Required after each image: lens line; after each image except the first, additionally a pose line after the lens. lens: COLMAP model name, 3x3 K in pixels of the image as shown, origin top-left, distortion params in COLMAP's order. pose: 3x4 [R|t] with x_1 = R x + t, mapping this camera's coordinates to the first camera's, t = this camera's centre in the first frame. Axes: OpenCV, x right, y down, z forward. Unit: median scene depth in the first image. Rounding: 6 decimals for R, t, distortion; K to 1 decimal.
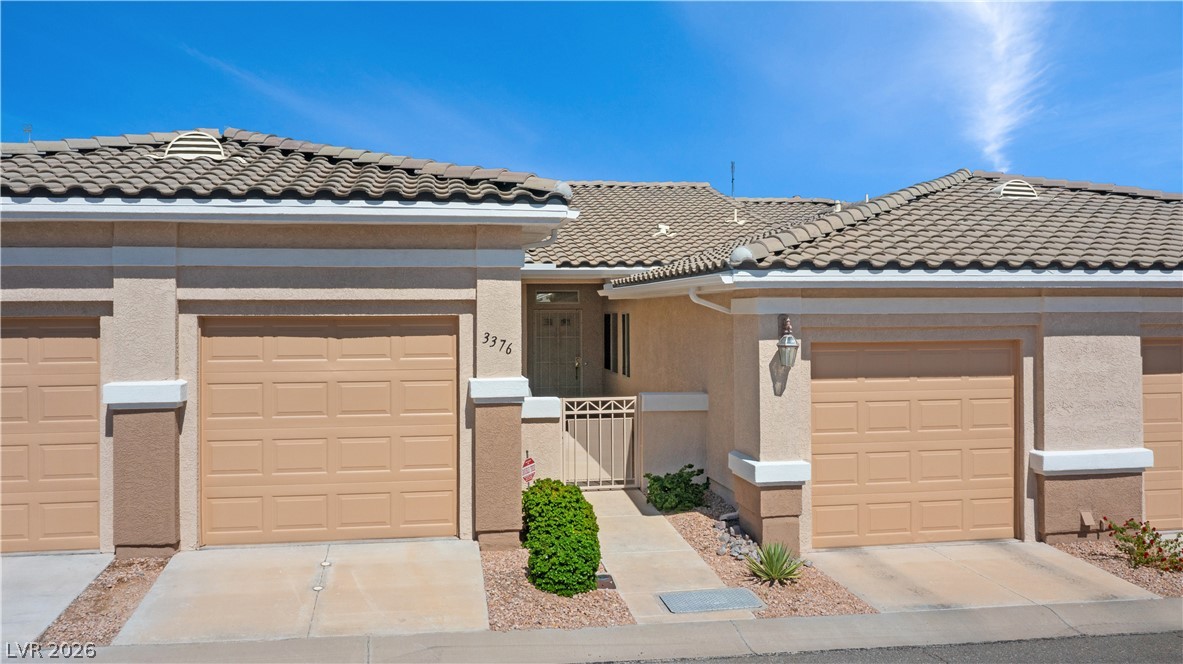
lens RADIAL K [[948.1, 0, 595.0], [0, 948.1, 287.1], [0, 0, 1]] dist [-0.001866, -0.001900]
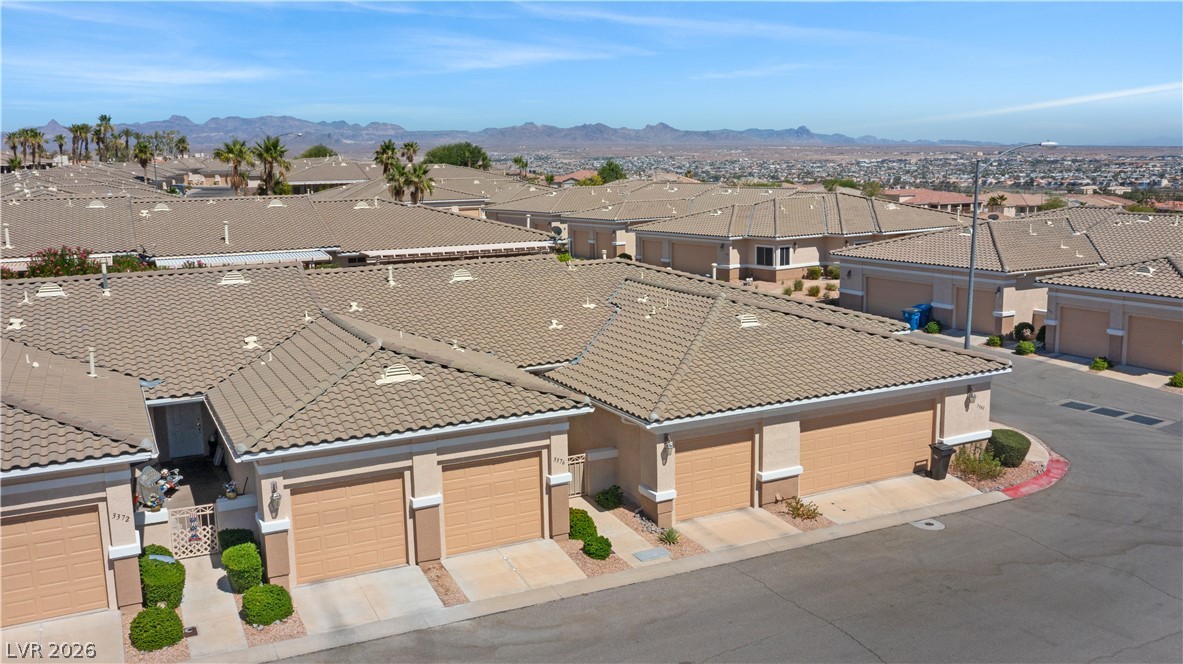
lens RADIAL K [[923.8, 0, 591.5], [0, 923.8, 332.0], [0, 0, 1]] dist [-0.004408, -0.001915]
pose [[0.959843, -0.057716, 0.274538, -0.633006], [0.010562, 0.985349, 0.170221, -0.645611], [-0.280340, -0.160485, 0.946390, -1.165317]]
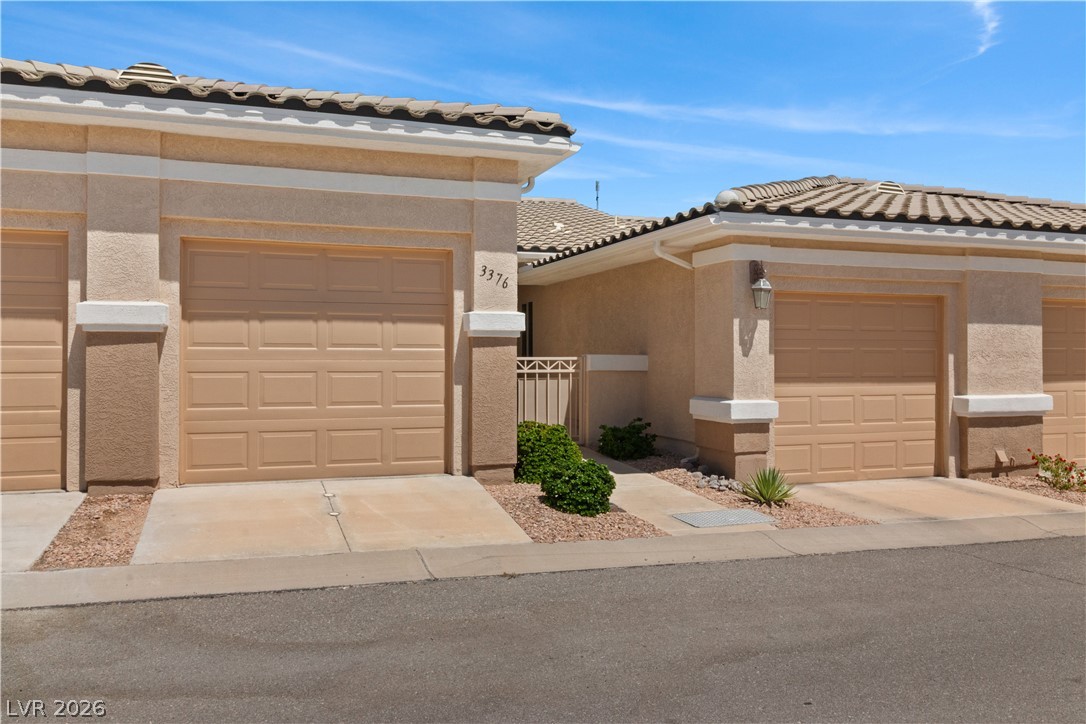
lens RADIAL K [[850.7, 0, 554.1], [0, 850.7, 330.7], [0, 0, 1]] dist [0.013457, 0.006110]
pose [[0.985554, 0.010240, 0.169053, -0.185854], [-0.010283, 0.999947, -0.000620, 0.112260], [-0.169051, -0.001128, 0.985607, 0.107370]]
